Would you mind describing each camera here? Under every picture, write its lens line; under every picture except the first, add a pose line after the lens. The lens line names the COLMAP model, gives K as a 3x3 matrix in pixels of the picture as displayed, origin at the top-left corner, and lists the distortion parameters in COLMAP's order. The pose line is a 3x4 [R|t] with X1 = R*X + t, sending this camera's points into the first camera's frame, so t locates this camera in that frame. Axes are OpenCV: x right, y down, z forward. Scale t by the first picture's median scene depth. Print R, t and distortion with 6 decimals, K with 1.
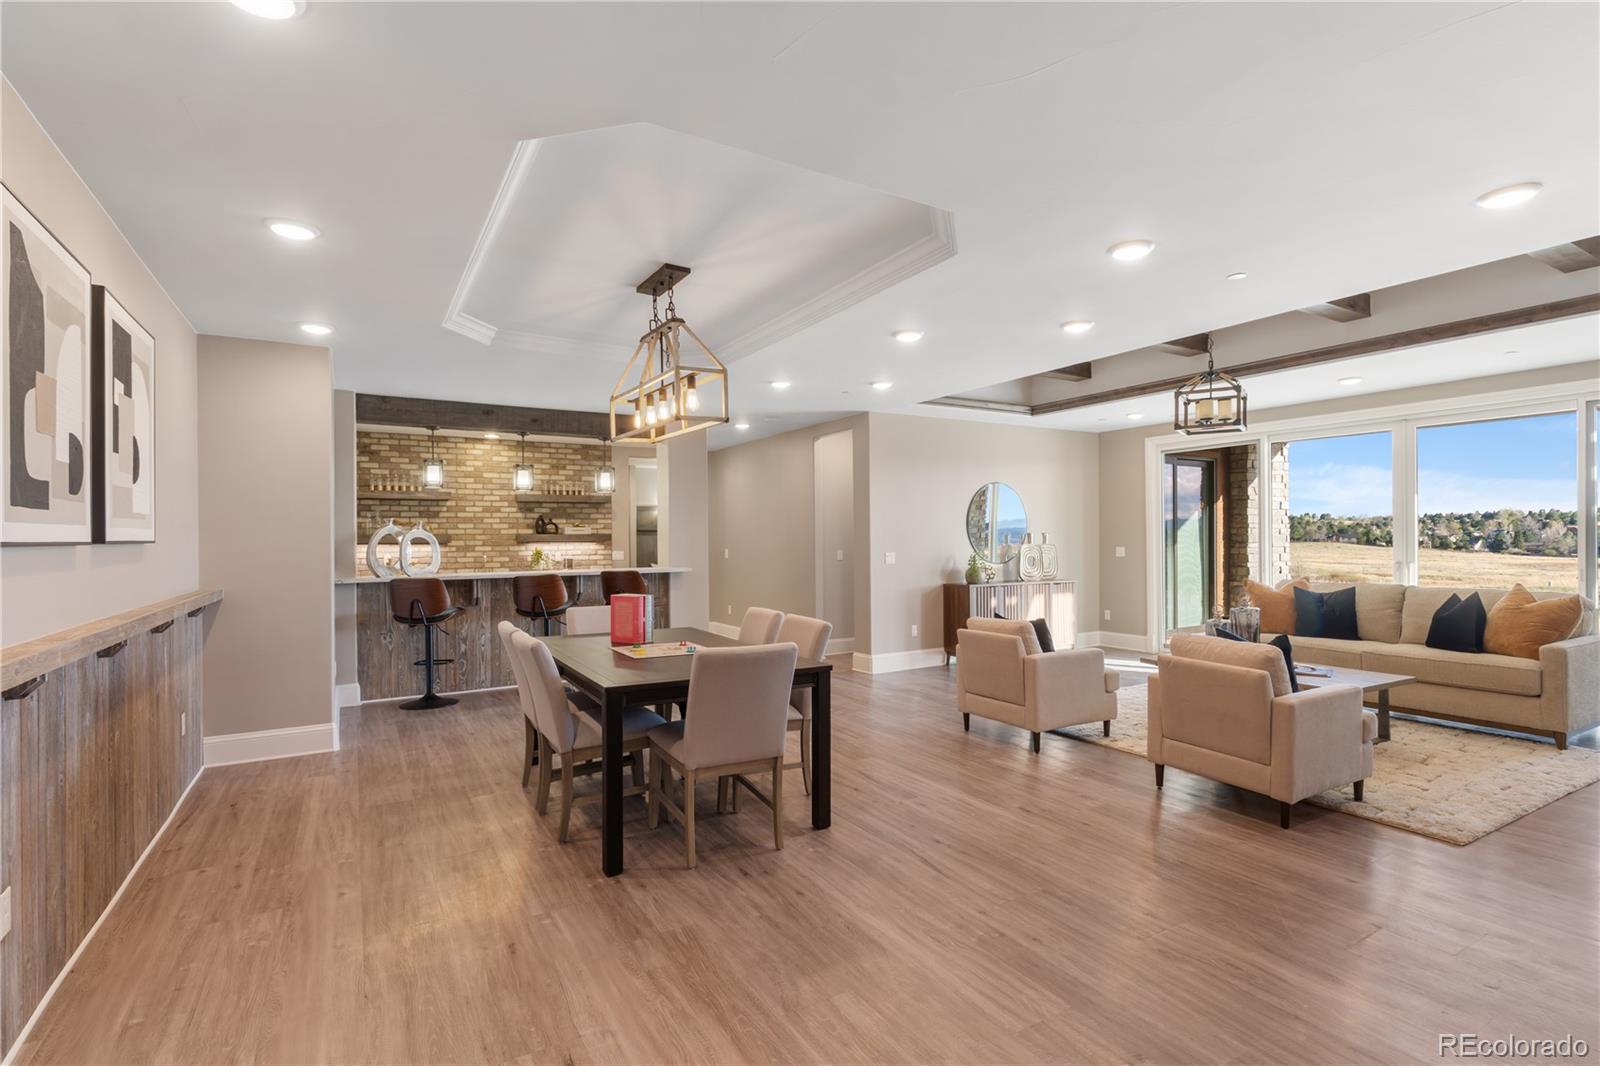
lens RADIAL K [[763.3, 0, 802.6], [0, 763.3, 534.8], [0, 0, 1]] dist [0.006906, 0.000421]
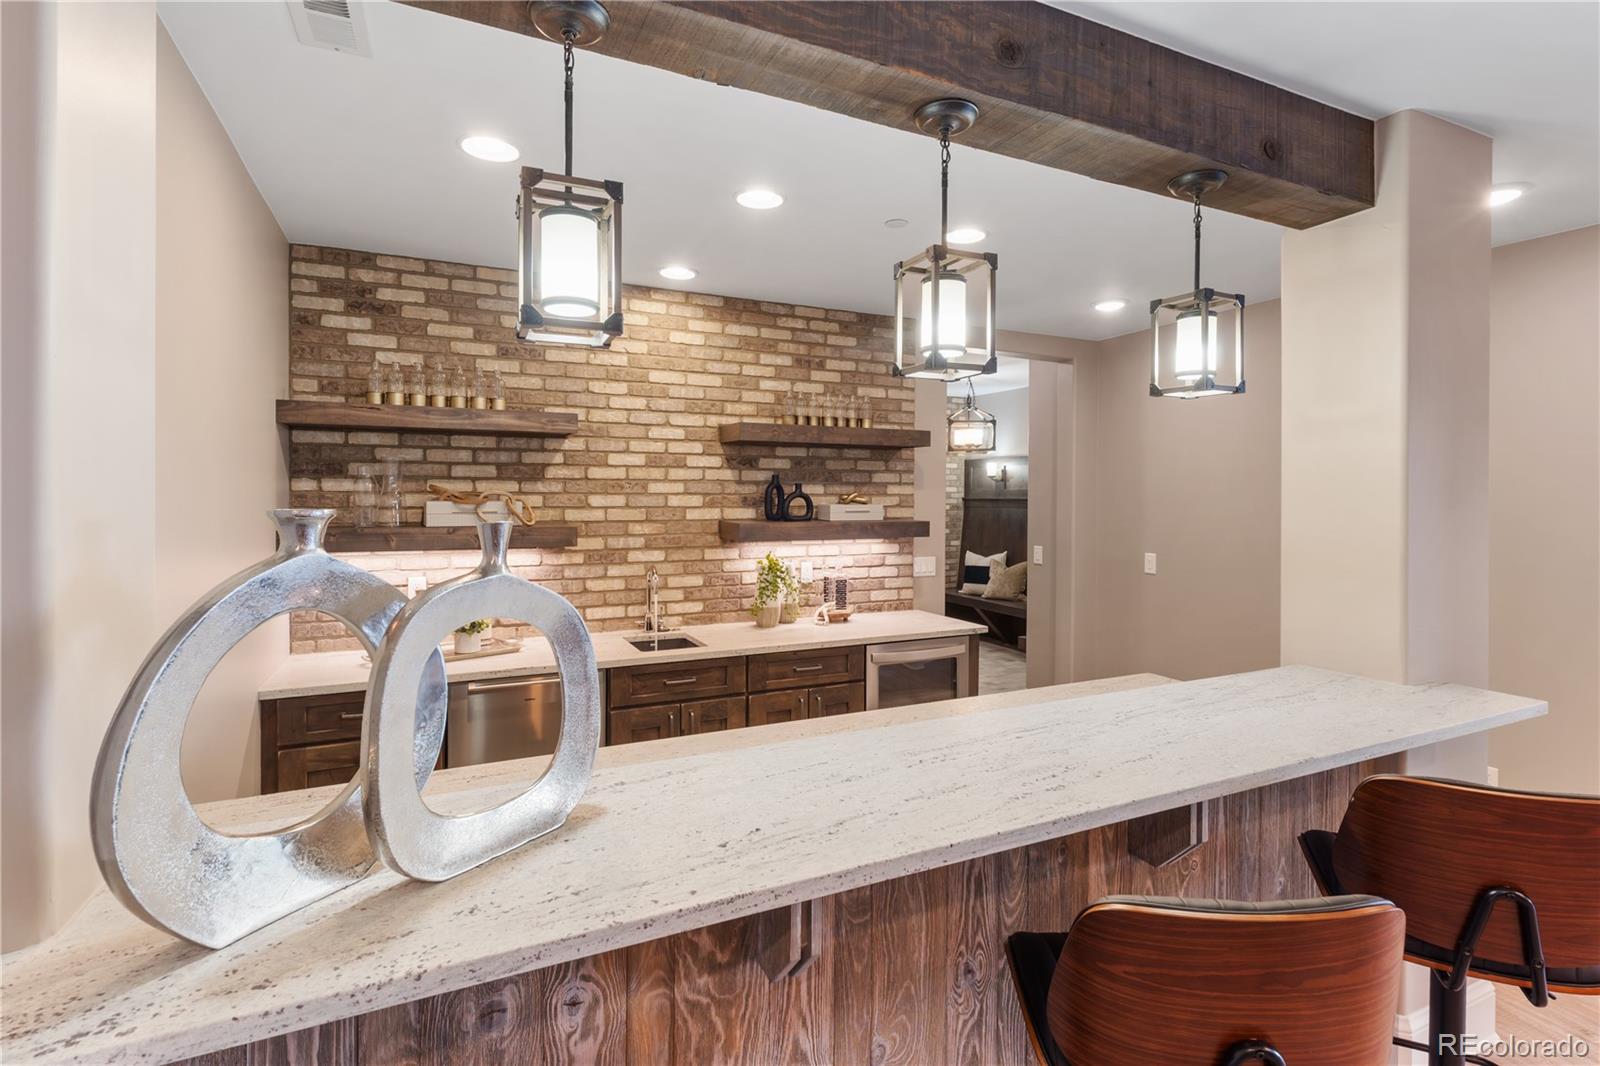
lens RADIAL K [[763.3, 0, 796.5], [0, 763.3, 490.2], [0, 0, 1]] dist [0.006906, 0.000421]
pose [[0.995773, 0.010787, -0.091217, -0.299316], [-0.010861, 0.999941, -0.000318, -0.017892], [0.091208, 0.001307, 0.995831, 0.596786]]
